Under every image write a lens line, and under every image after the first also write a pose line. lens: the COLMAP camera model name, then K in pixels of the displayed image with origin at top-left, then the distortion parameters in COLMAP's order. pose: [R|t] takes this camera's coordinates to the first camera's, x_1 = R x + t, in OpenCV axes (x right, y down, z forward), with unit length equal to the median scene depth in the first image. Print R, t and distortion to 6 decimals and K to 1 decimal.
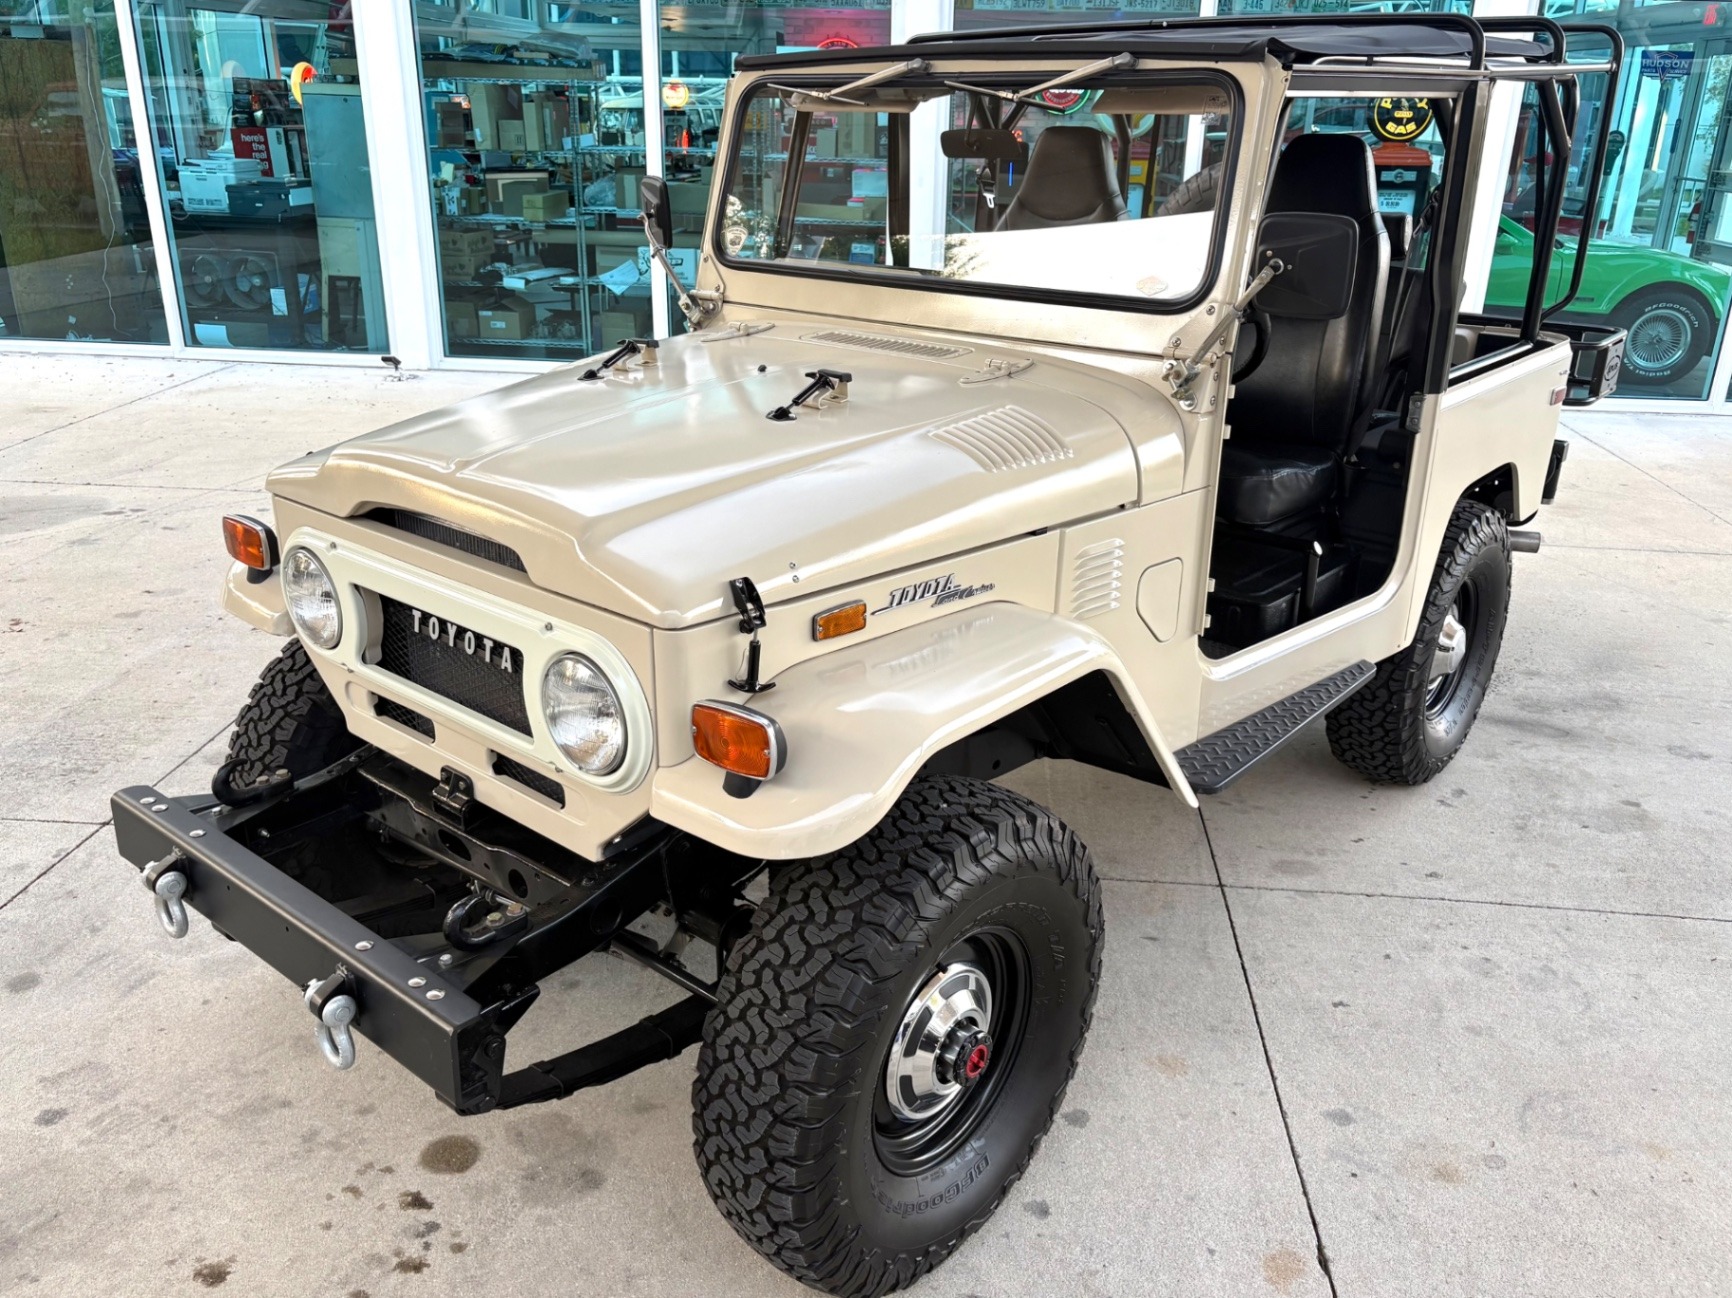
lens RADIAL K [[1367.9, 0, 878.9], [0, 1367.9, 619.5], [0, 0, 1]] dist [0.014353, -0.018392]
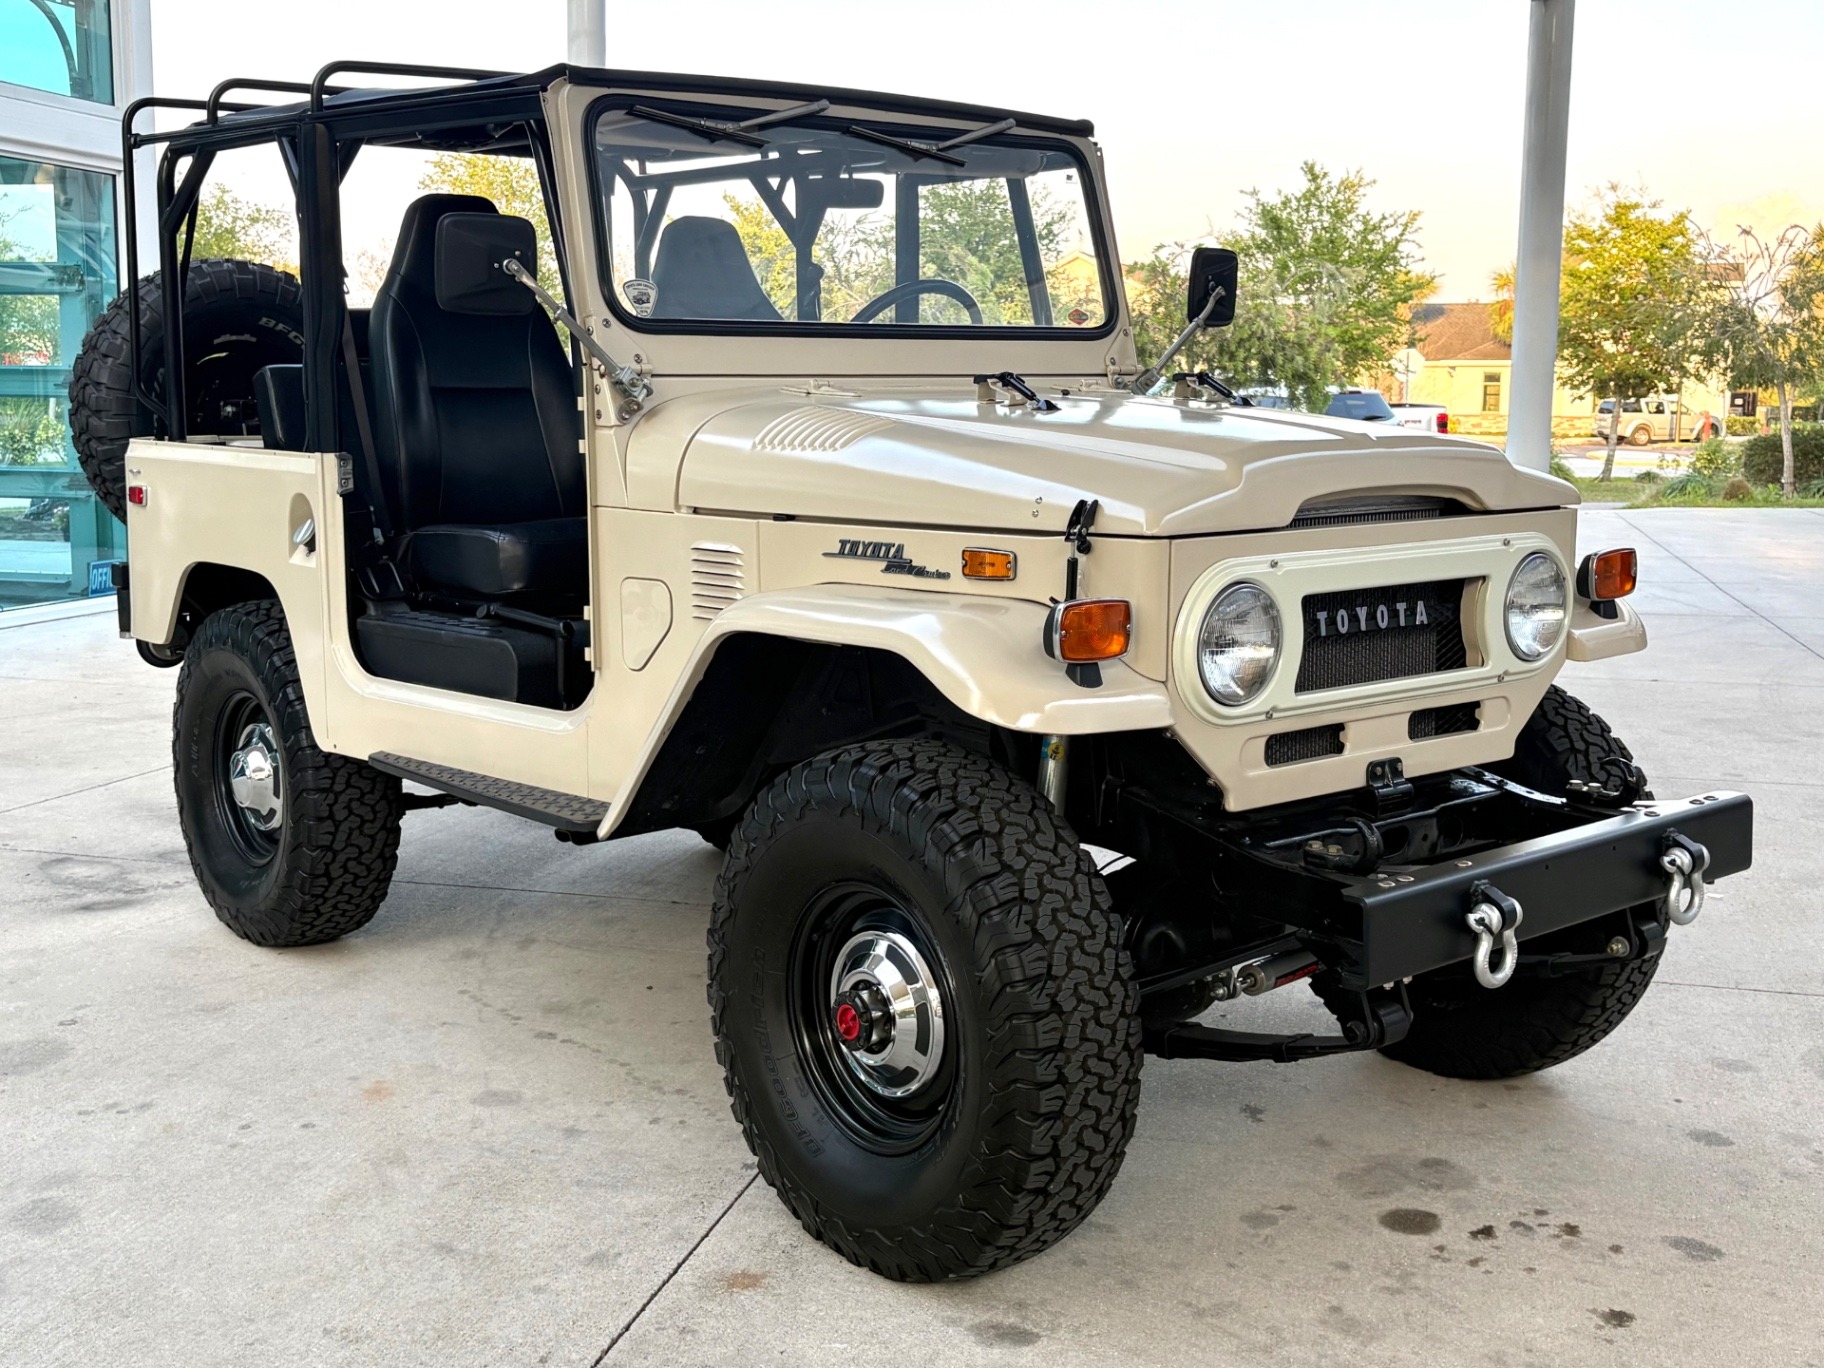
lens RADIAL K [[2189.3, 0, 895.2], [0, 2189.3, 679.7], [0, 0, 1]] dist [0.017836, 0.000000]
pose [[0.151327, -0.146590, 0.977554, -1.844746], [0.343545, 0.935094, 0.087042, -0.193047], [-0.926864, 0.322662, 0.191865, 0.997425]]
